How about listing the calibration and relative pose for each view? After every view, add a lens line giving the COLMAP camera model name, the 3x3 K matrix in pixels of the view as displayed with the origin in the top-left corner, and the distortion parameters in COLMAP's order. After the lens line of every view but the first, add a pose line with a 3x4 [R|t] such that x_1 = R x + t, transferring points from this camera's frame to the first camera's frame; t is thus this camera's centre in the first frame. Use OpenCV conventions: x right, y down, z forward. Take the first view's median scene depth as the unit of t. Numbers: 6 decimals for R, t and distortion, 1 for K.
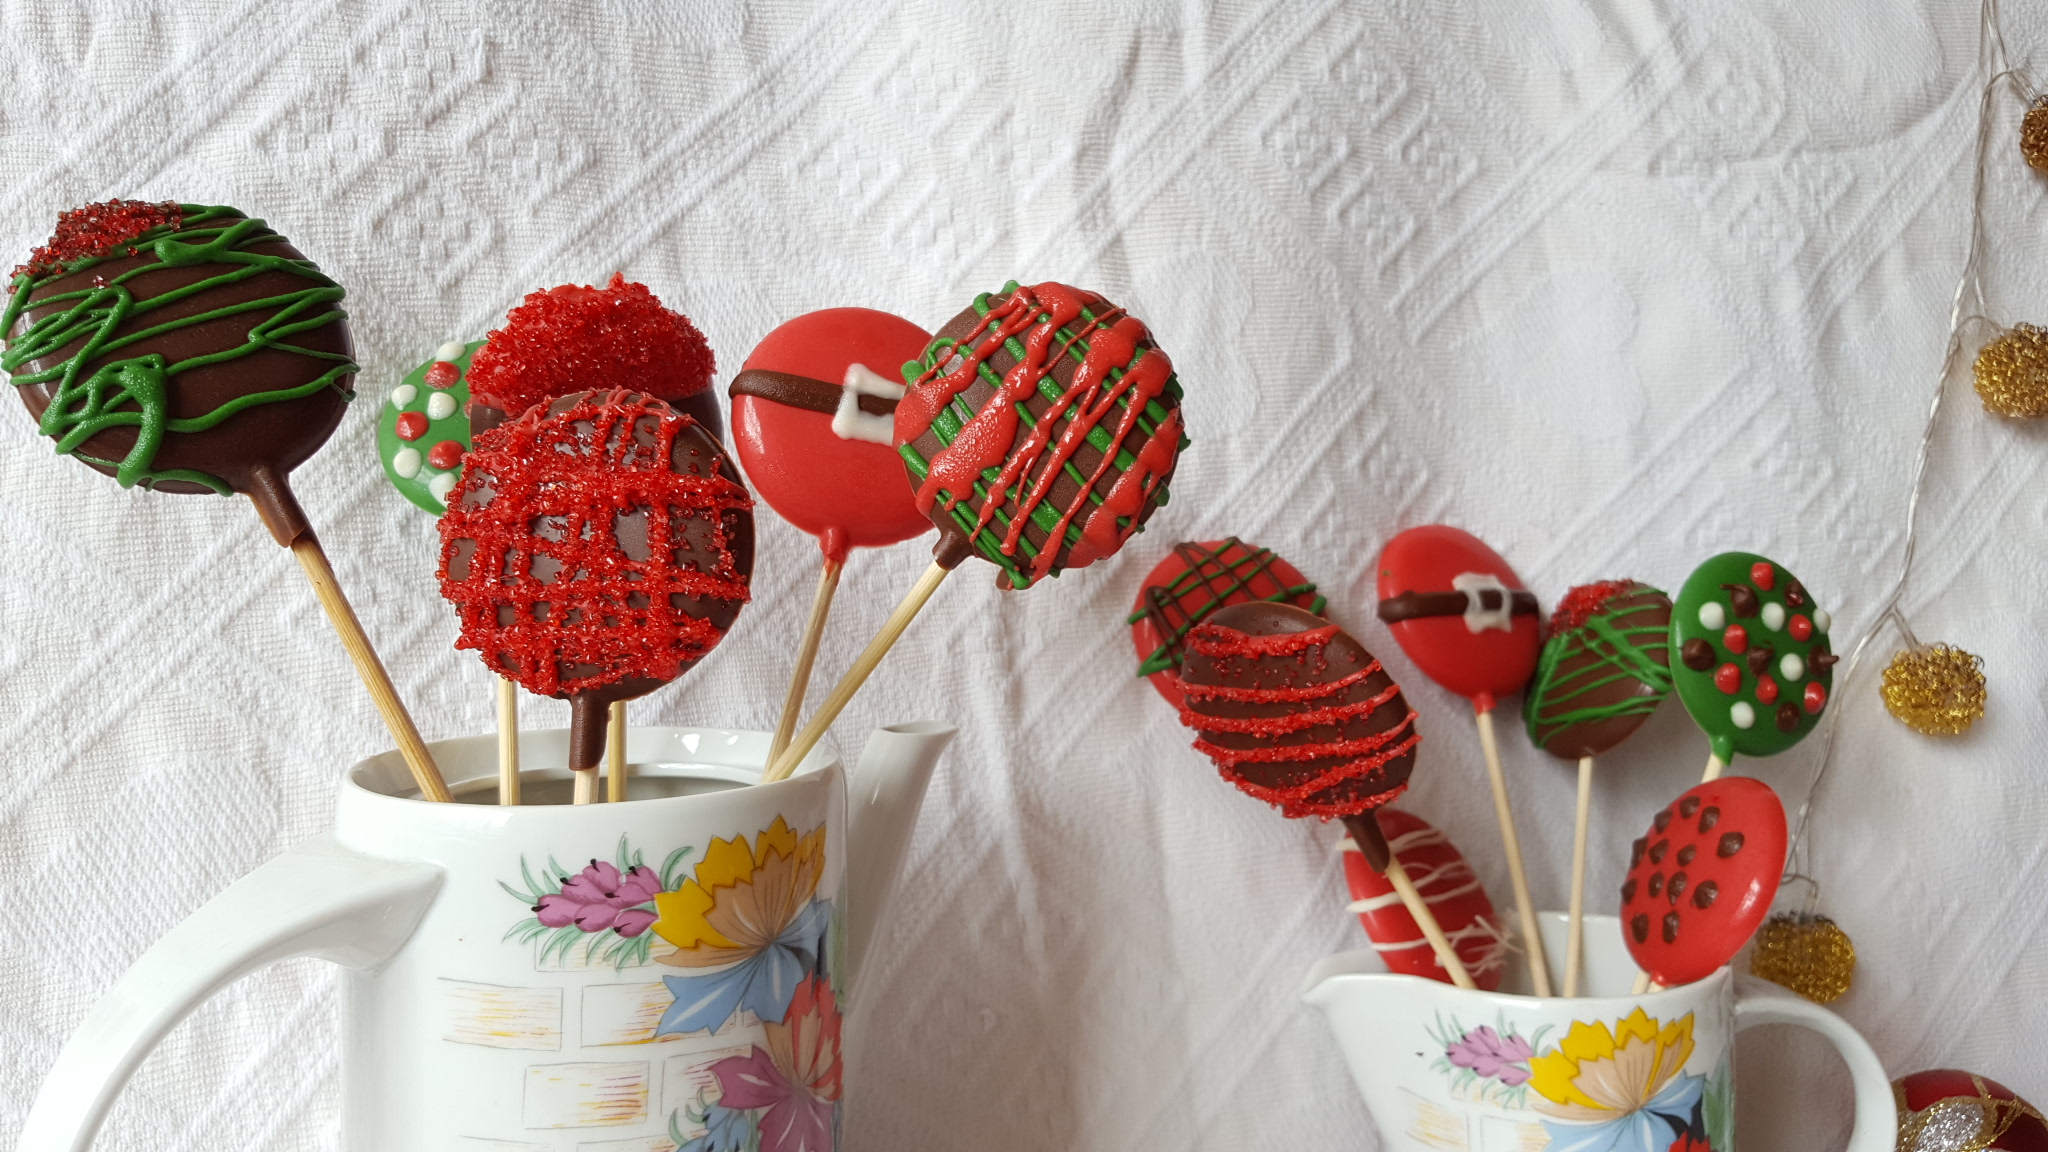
lens RADIAL K [[1590.7, 0, 1024.0], [0, 1590.7, 576.0], [0, 0, 1]] dist [0.090676, -0.164099]
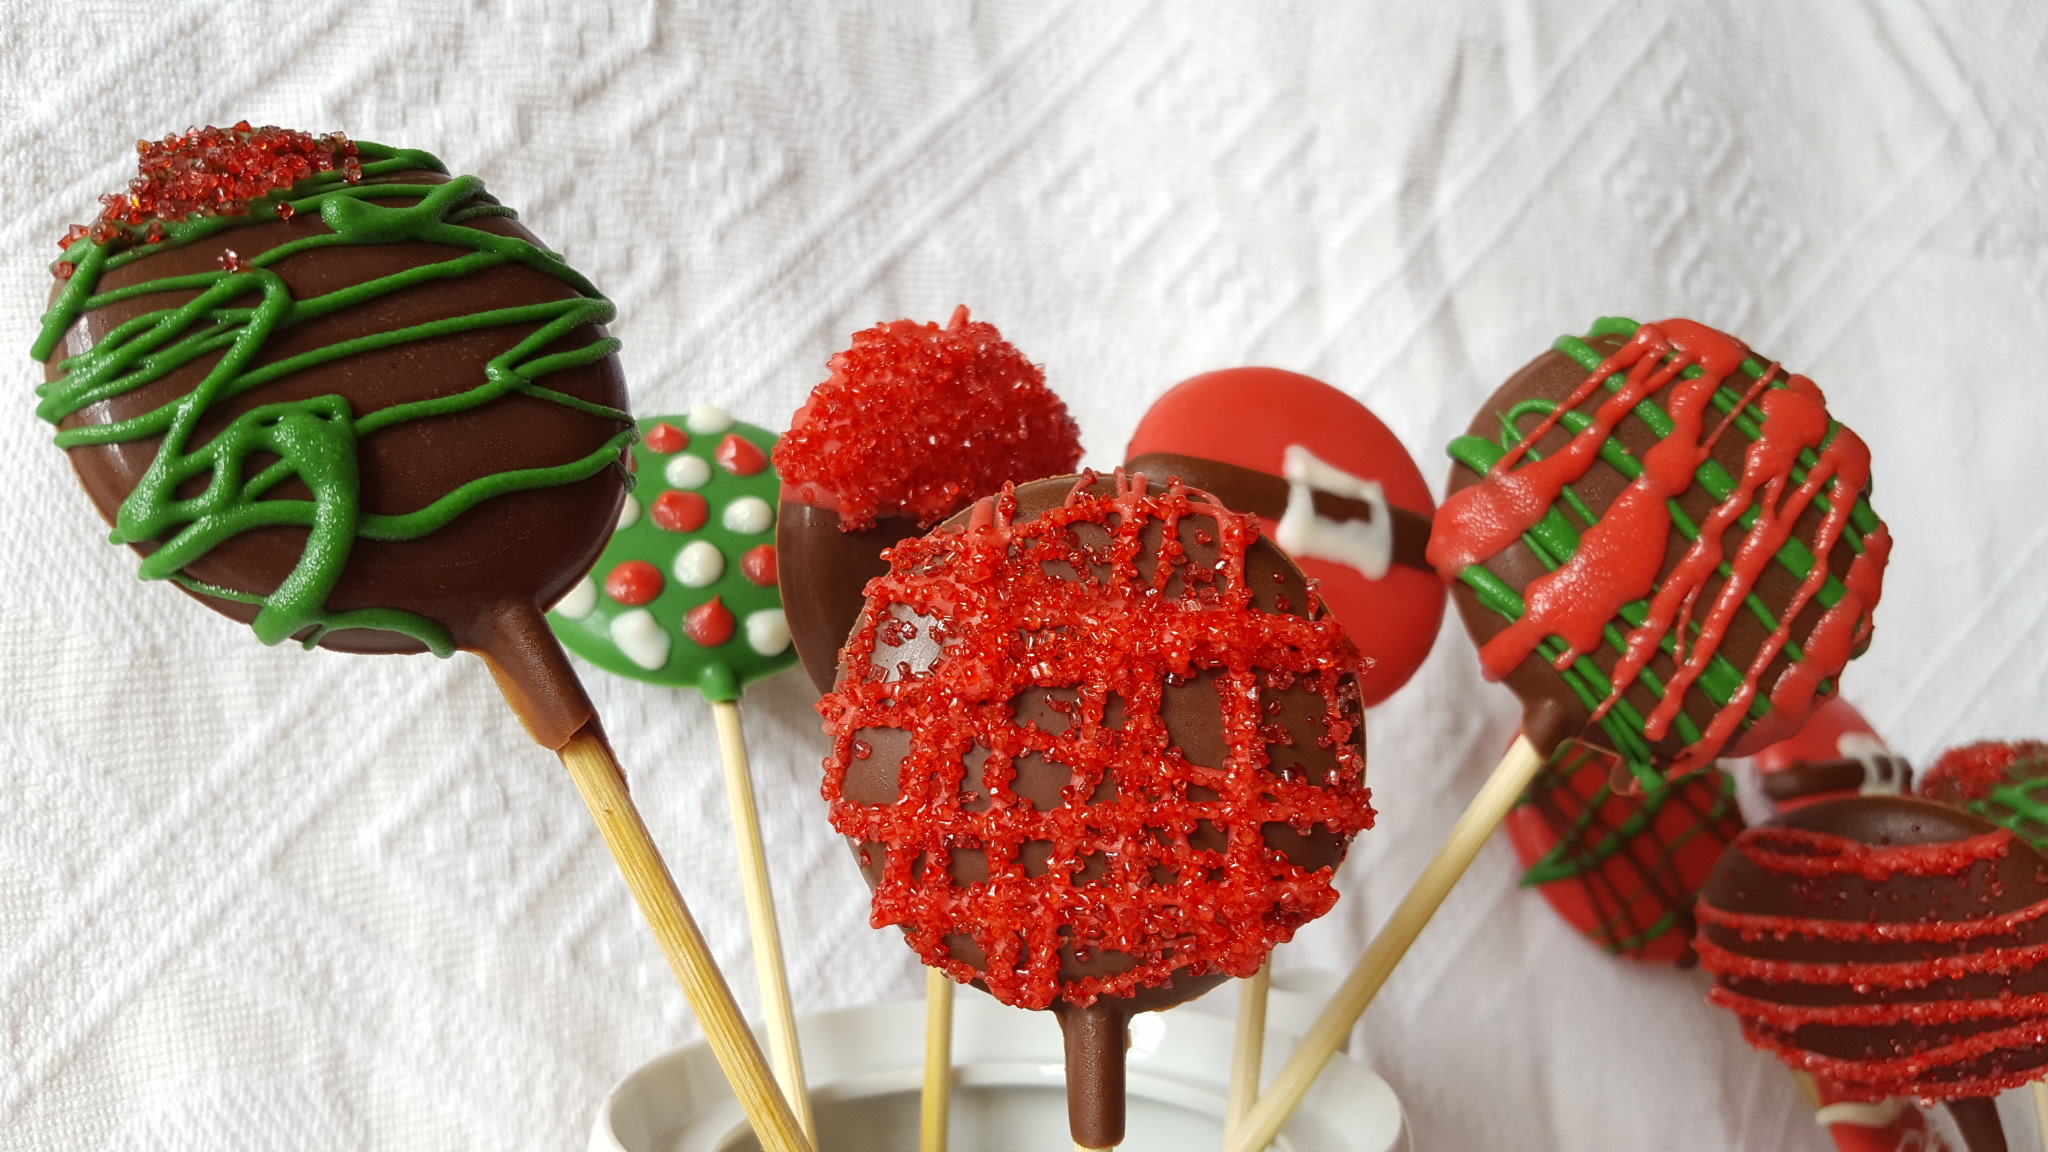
lens RADIAL K [[1584.2, 0, 1024.0], [0, 1584.2, 576.0], [0, 0, 1]] dist [0.085633, -0.178780]
pose [[0.990775, 0.002036, 0.135505, -0.297671], [0.009020, 0.996679, -0.080926, -0.024751], [-0.135219, 0.081402, 0.987466, 0.344508]]
